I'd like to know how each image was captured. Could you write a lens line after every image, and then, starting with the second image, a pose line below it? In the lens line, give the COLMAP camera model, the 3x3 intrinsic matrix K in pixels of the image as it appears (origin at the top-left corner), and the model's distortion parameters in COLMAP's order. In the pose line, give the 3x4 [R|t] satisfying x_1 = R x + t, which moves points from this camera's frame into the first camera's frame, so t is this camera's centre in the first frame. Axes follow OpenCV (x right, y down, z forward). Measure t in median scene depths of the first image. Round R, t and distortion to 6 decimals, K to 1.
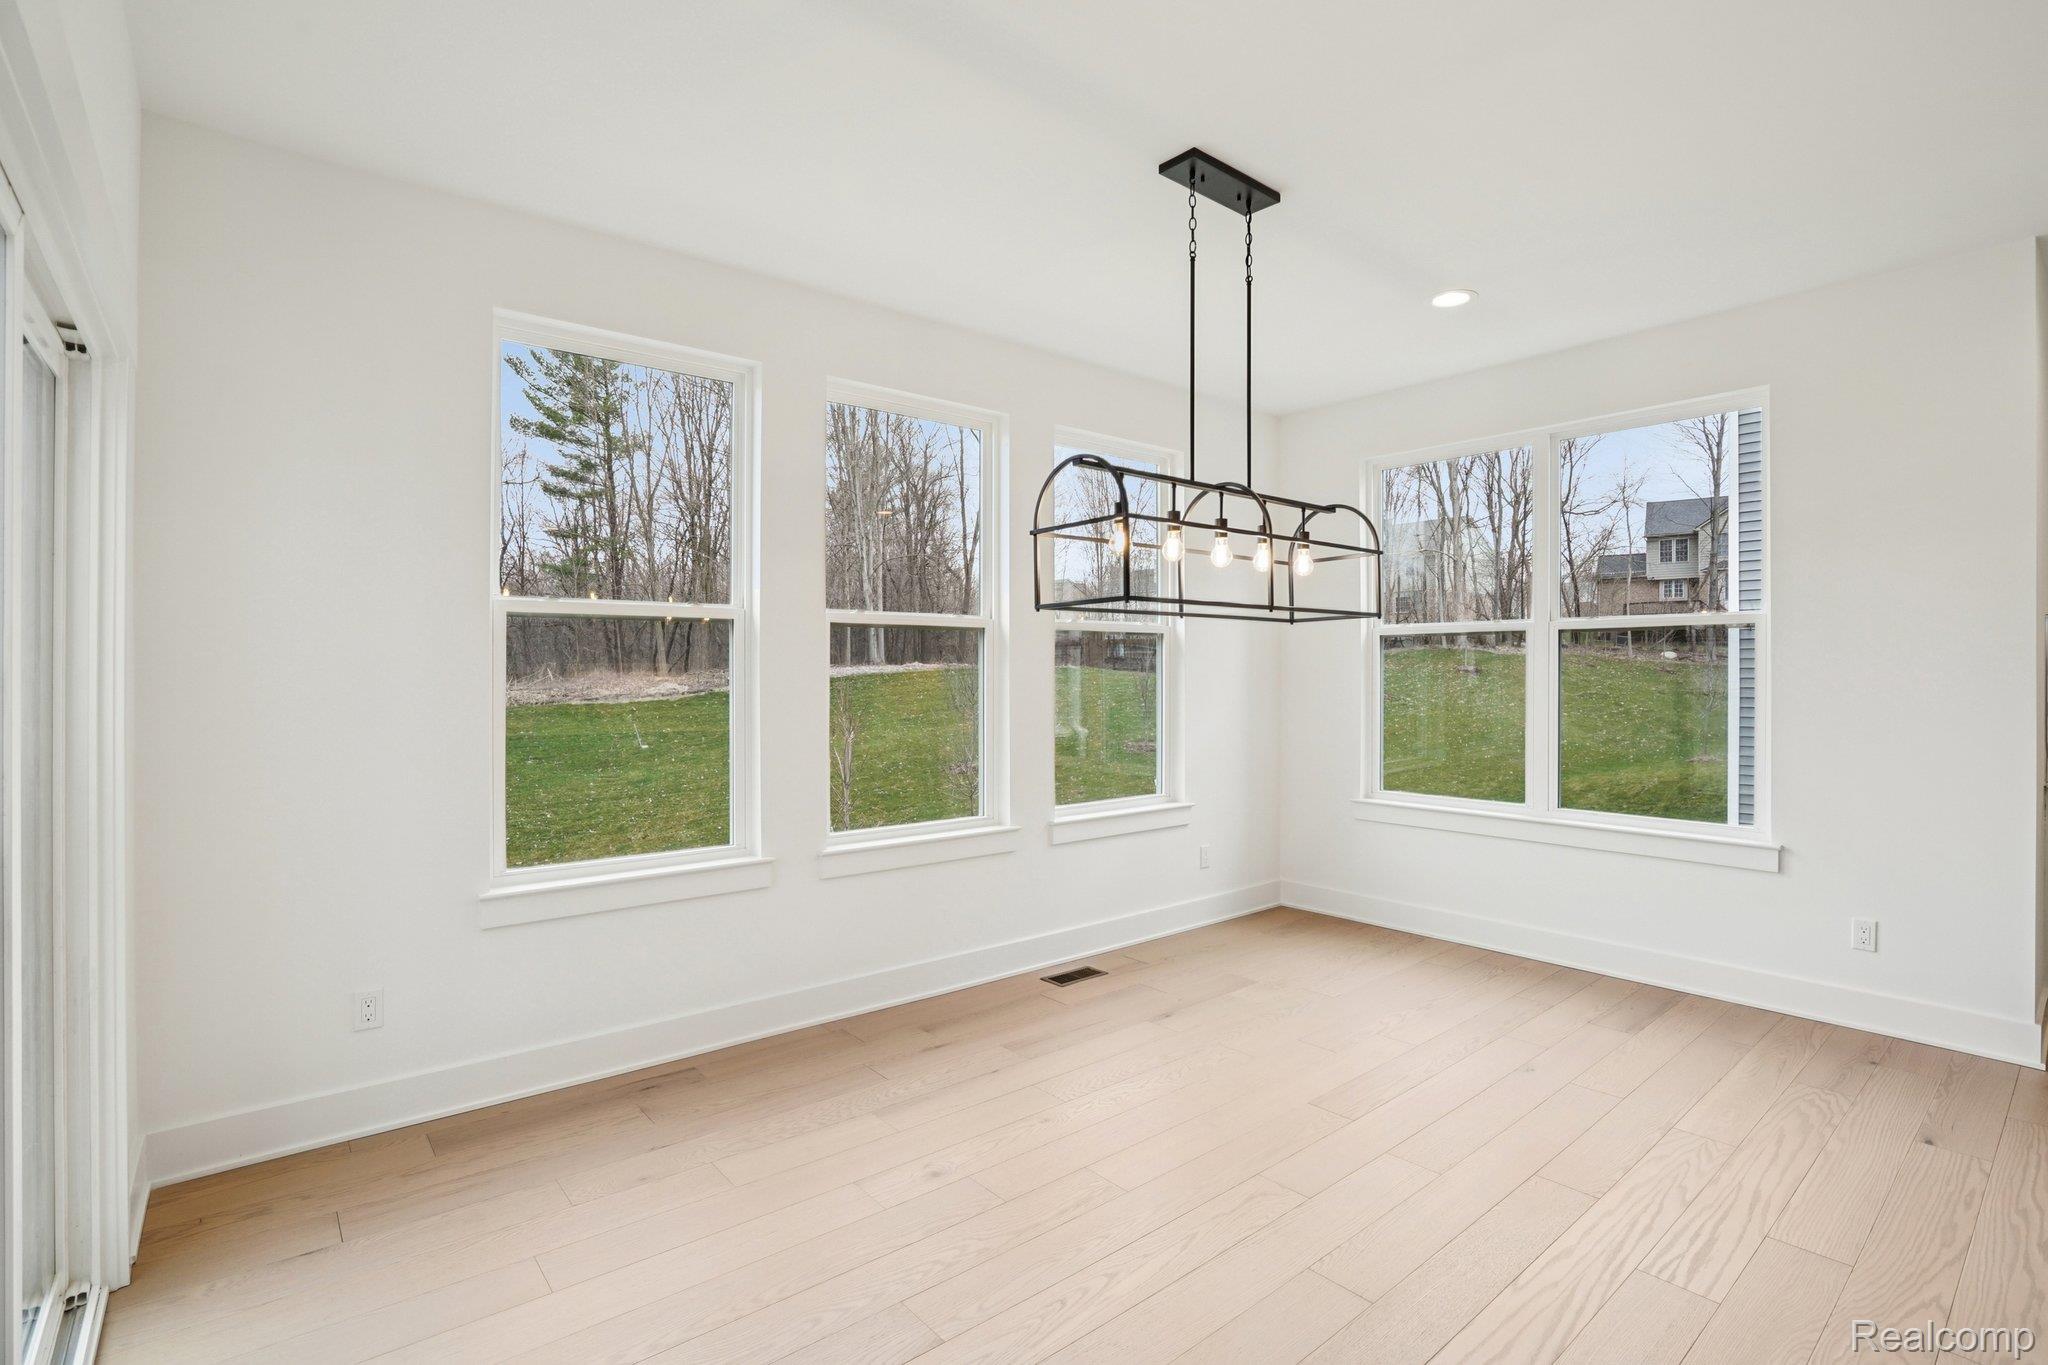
lens RADIAL K [[970.5, 0, 1018.1], [0, 970.5, 665.7], [0, 0, 1]] dist [-0.067473, 0.025315]
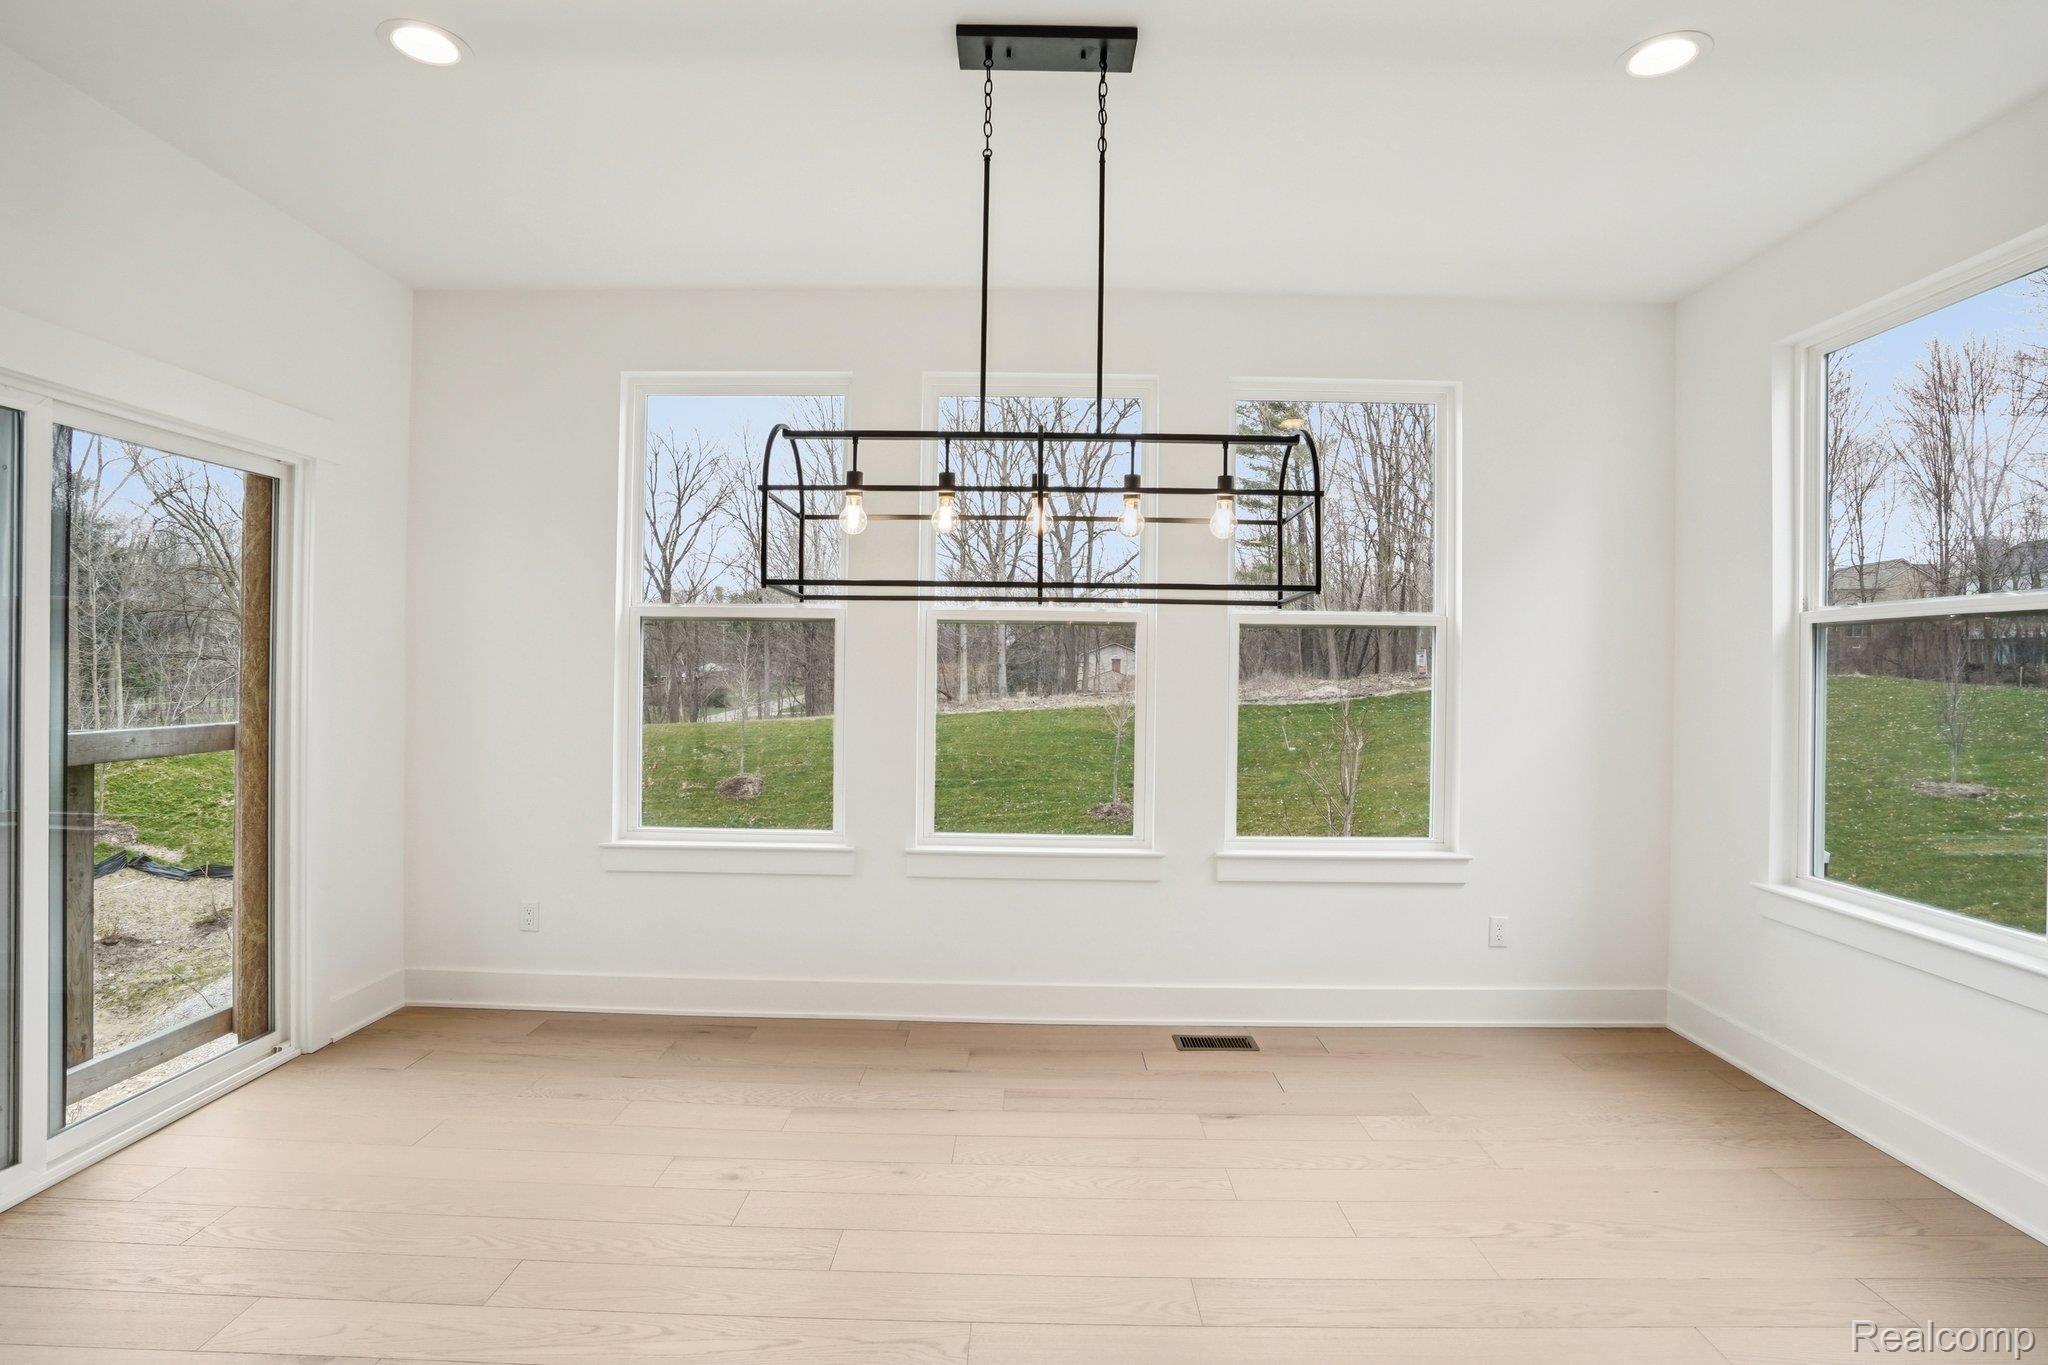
lens RADIAL K [[984.9, 0, 1020.8], [0, 984.9, 658.3], [0, 0, 1]] dist [-0.062899, 0.022812]
pose [[0.764197, 0.002905, -0.644976, 0.546366], [-0.010409, 0.999915, -0.007830, 0.002212], [0.644899, 0.012697, 0.764162, 0.296990]]
